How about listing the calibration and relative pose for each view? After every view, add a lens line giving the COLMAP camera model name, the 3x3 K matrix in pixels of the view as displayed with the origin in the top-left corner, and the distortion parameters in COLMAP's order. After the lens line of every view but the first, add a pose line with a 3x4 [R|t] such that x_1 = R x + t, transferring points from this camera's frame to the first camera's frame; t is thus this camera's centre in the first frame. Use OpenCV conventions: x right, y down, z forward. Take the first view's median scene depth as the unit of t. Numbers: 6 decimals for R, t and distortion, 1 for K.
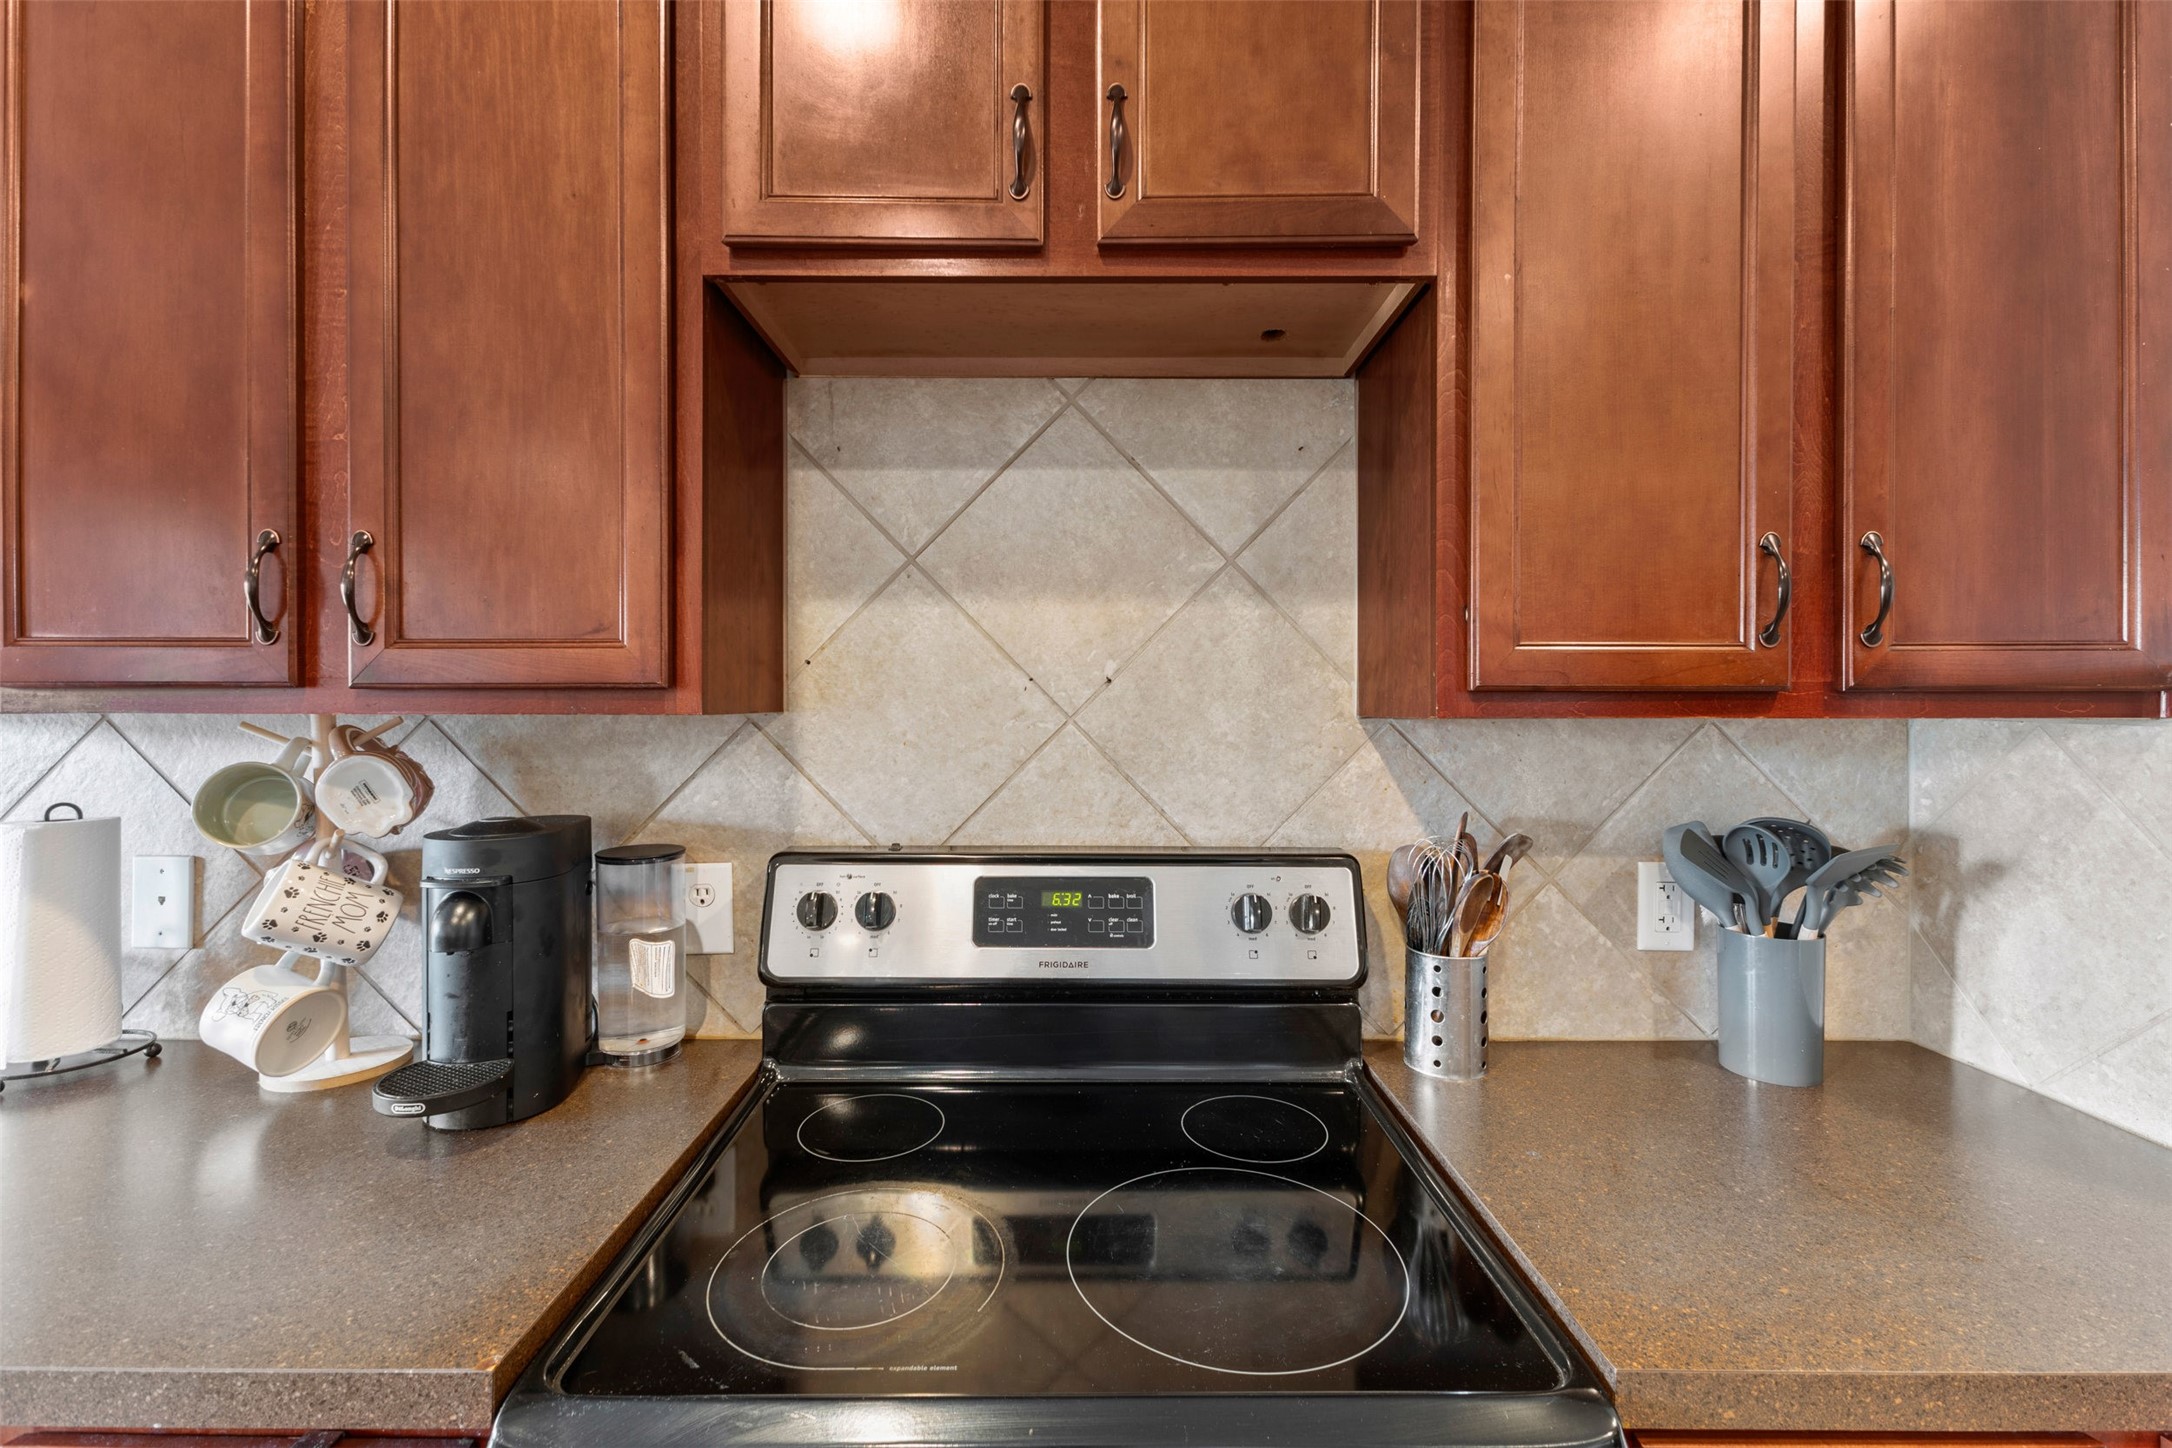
lens RADIAL K [[935.9, 0, 1064.4], [0, 935.9, 707.7], [0, 0, 1]] dist [0.007206, -0.001737]
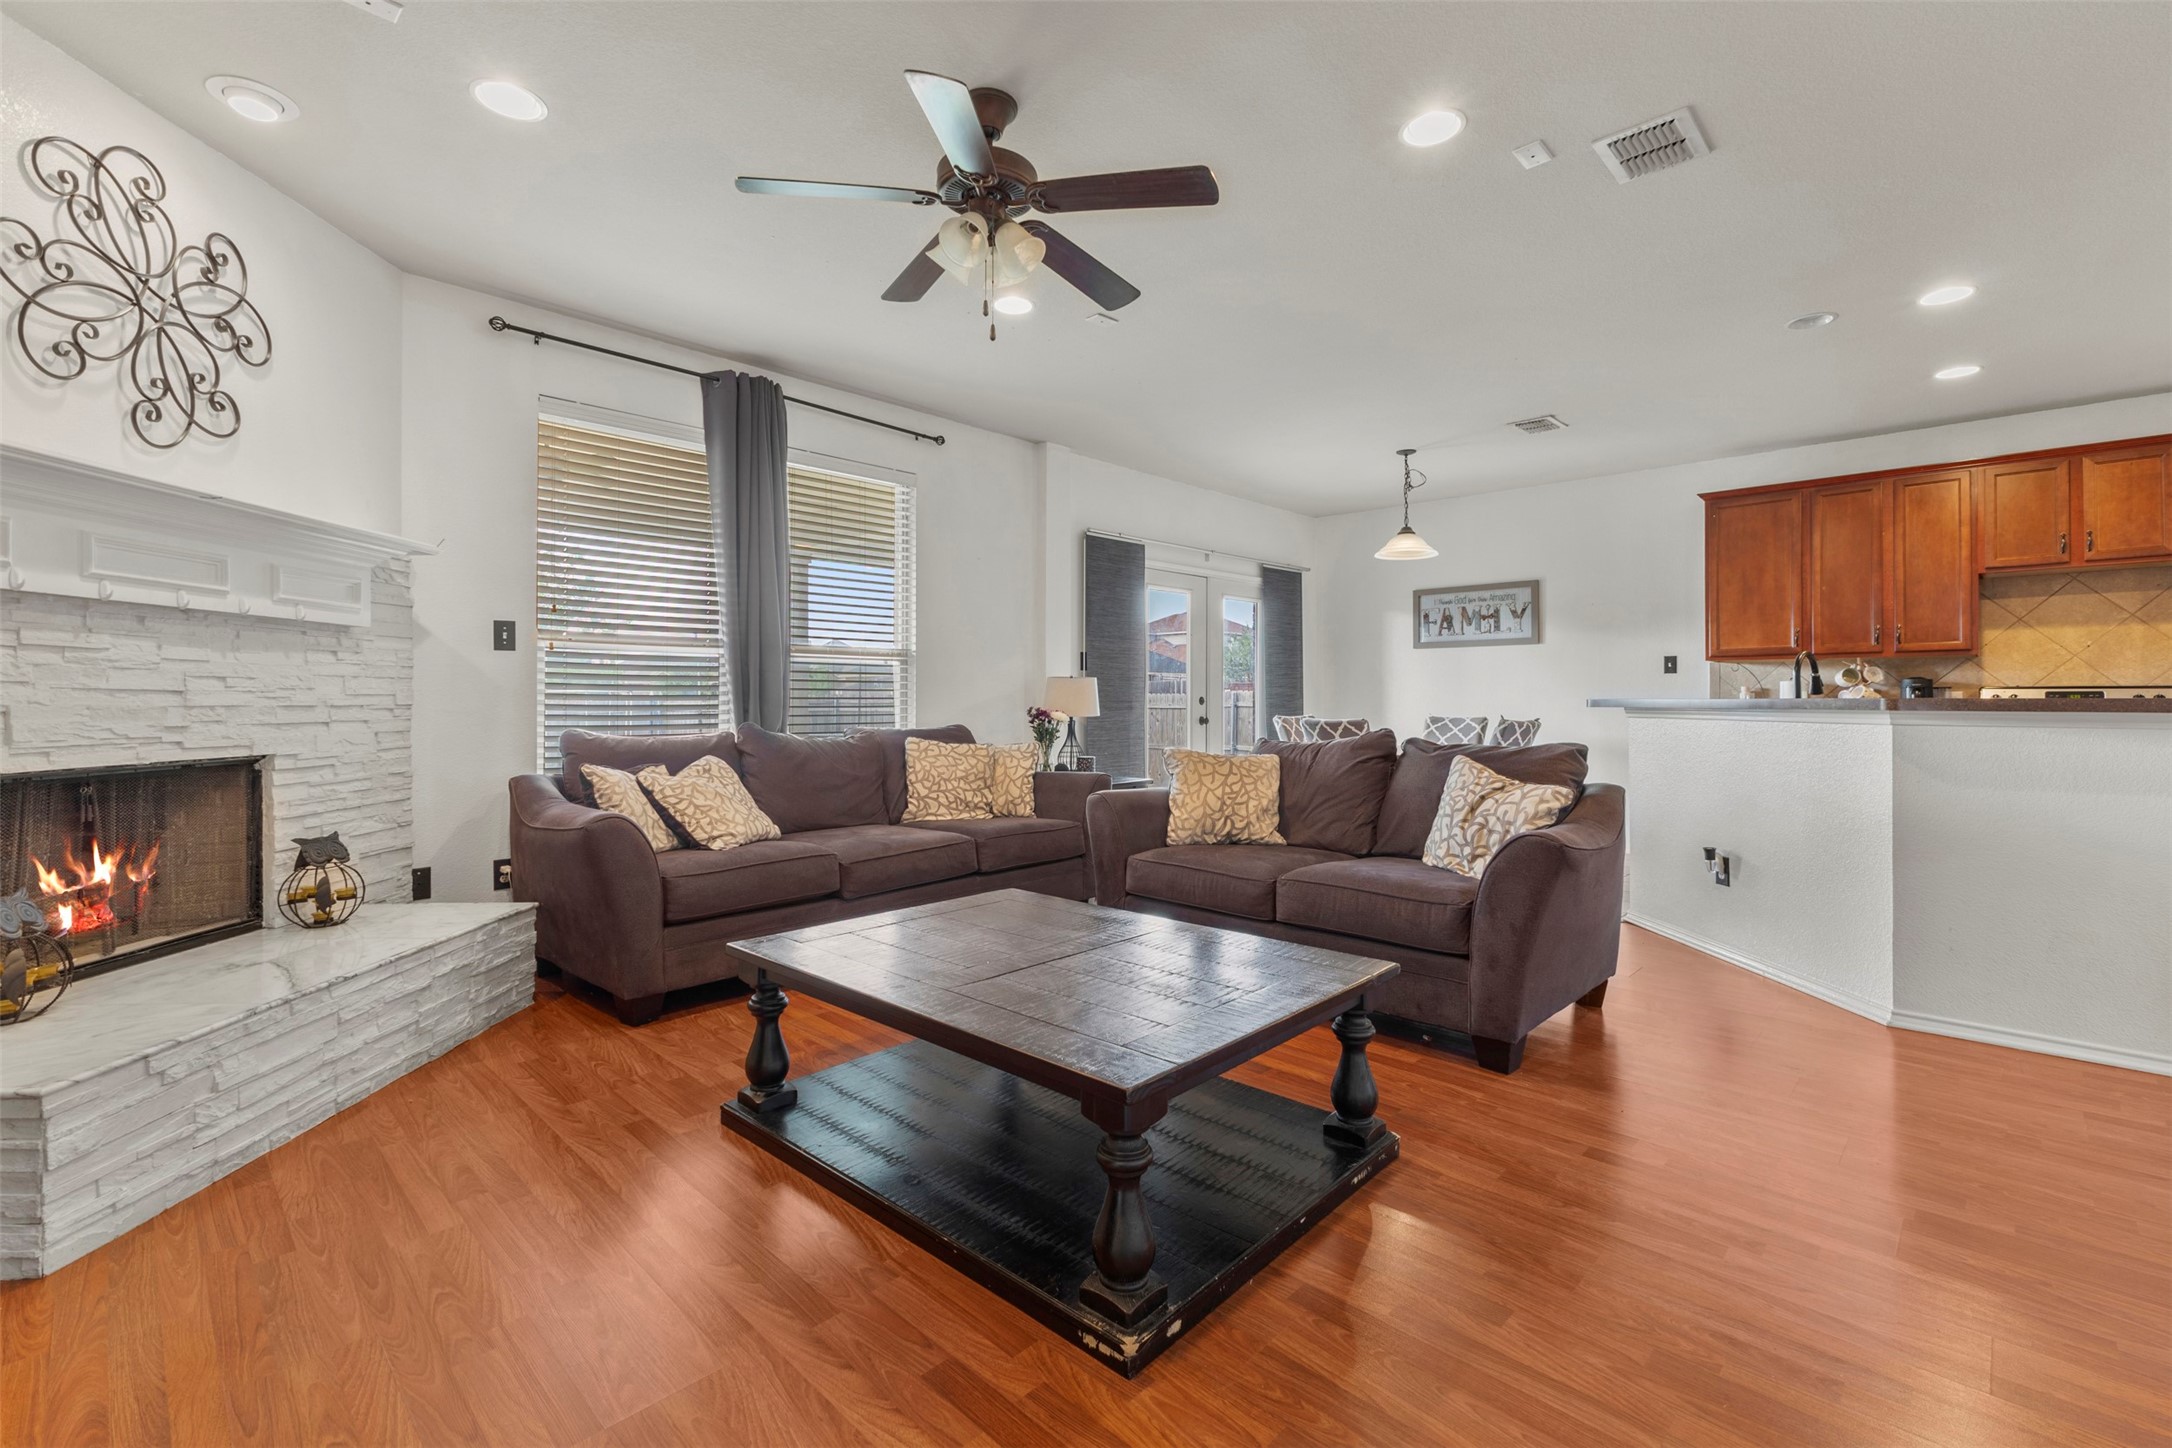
lens RADIAL K [[935.9, 0, 1090.4], [0, 935.9, 692.4], [0, 0, 1]] dist [0.007206, -0.001737]
pose [[0.719776, -0.009530, -0.694141, -0.255757], [-0.004778, 0.999814, -0.018682, 0.291082], [0.694190, 0.016763, 0.719596, -5.334388]]
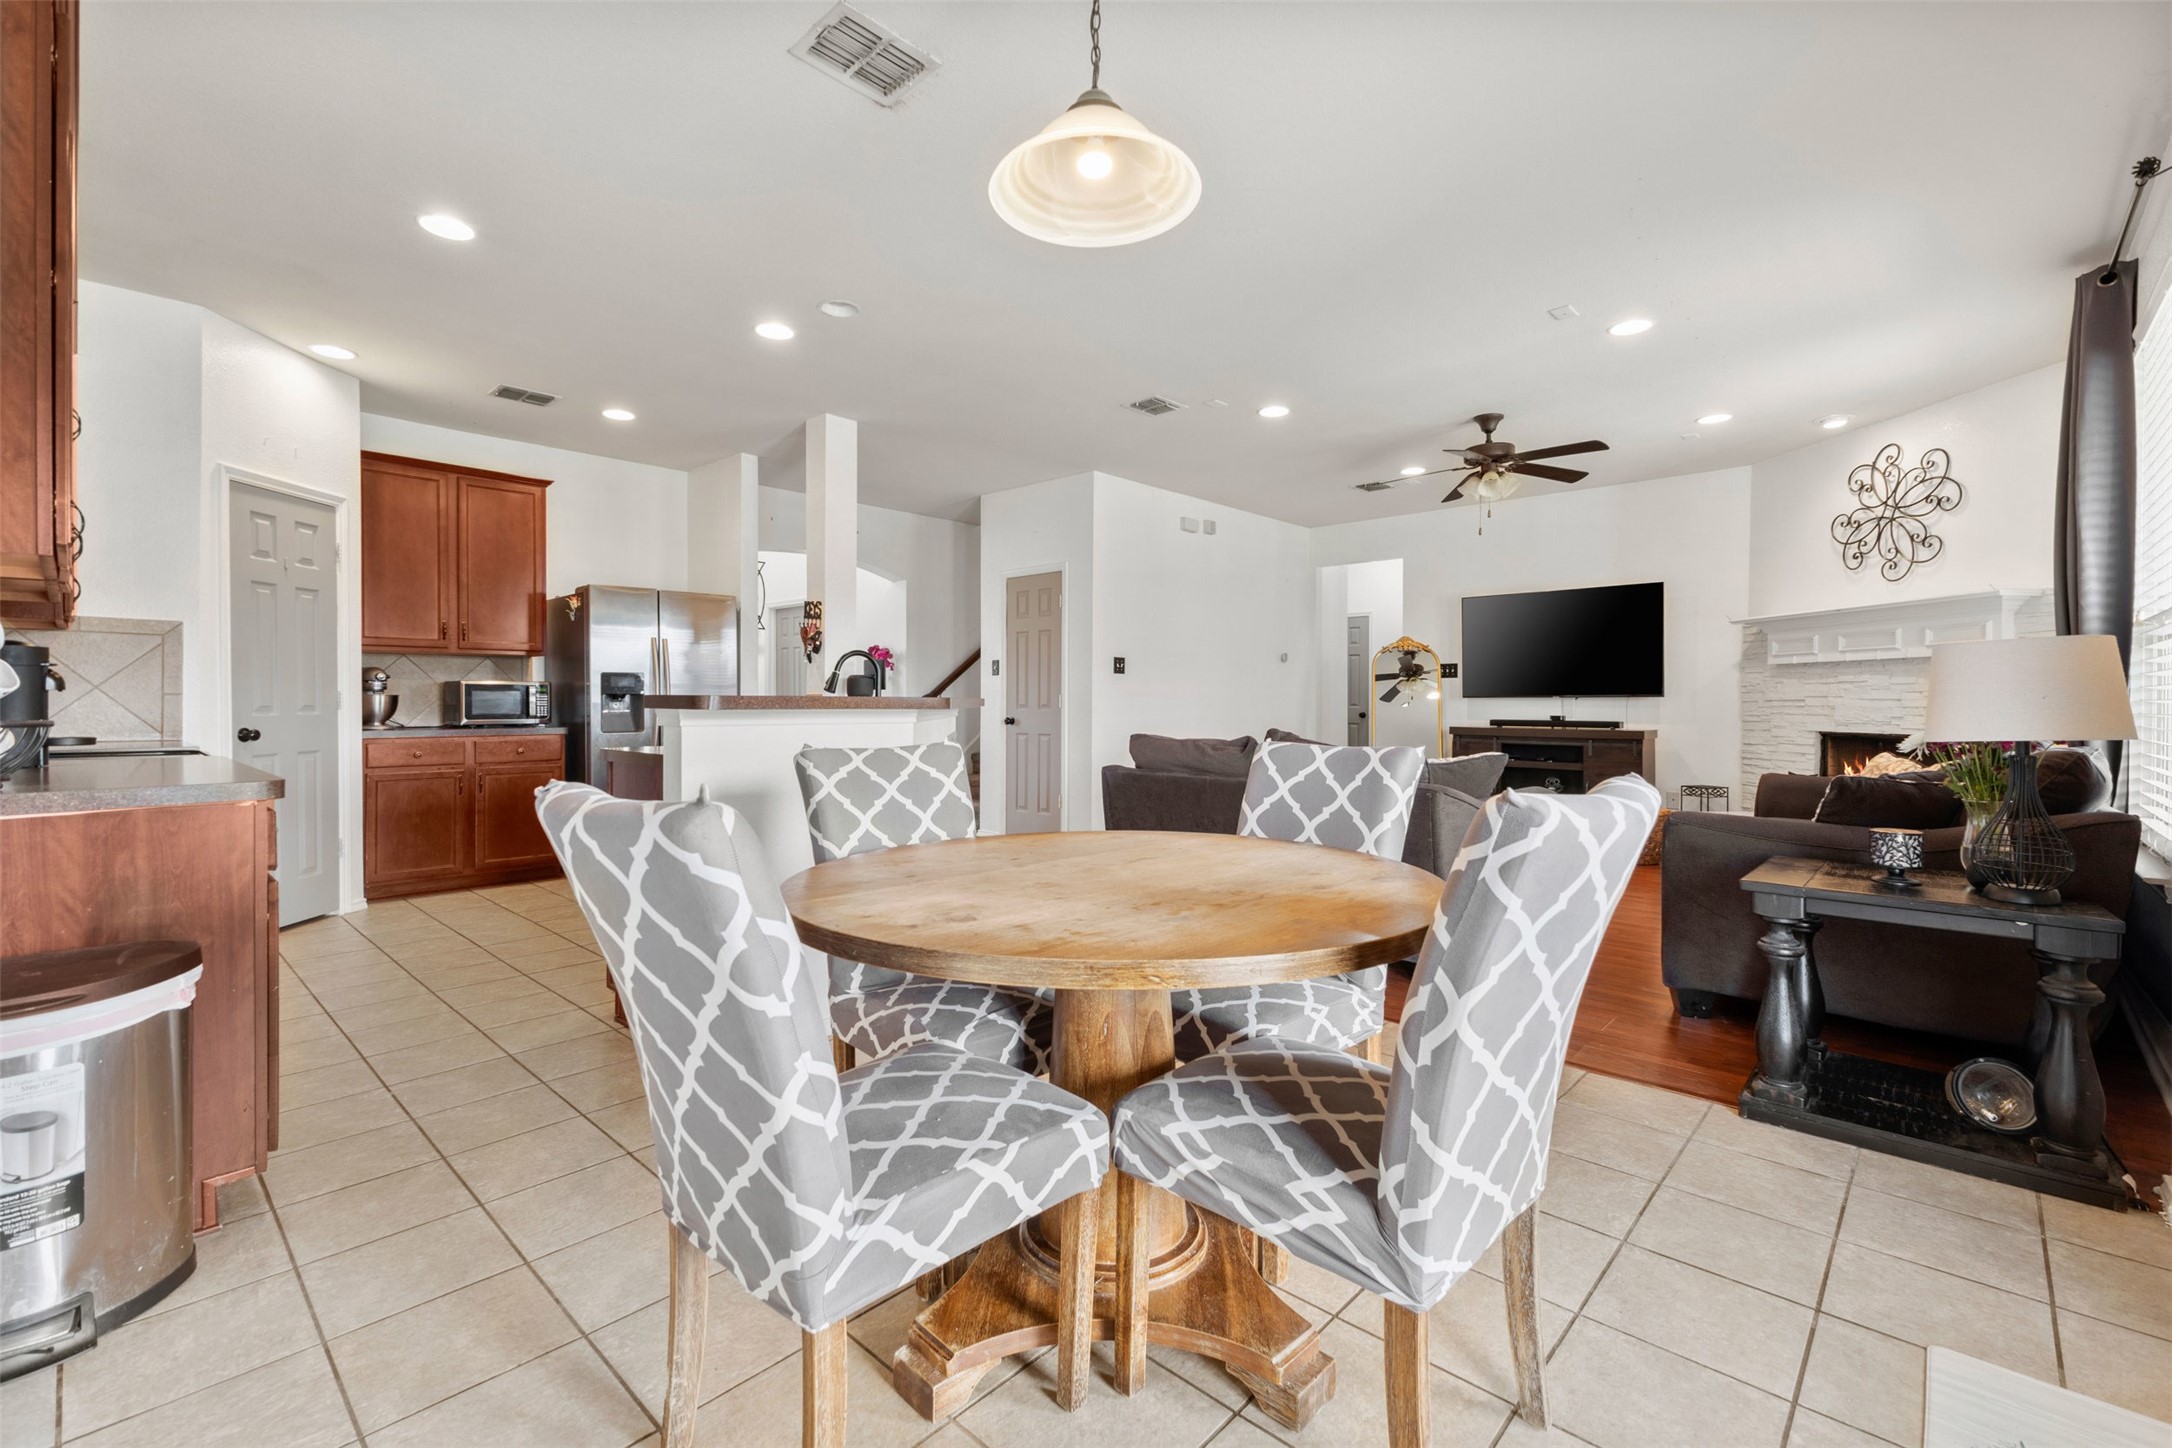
lens RADIAL K [[935.9, 0, 1082.8], [0, 935.9, 706.3], [0, 0, 1]] dist [0.007206, -0.001737]
pose [[-0.729684, -0.009855, 0.683714, -3.651711], [0.000512, 0.999888, 0.014958, 0.219304], [-0.683785, 0.011265, -0.729597, 0.798416]]
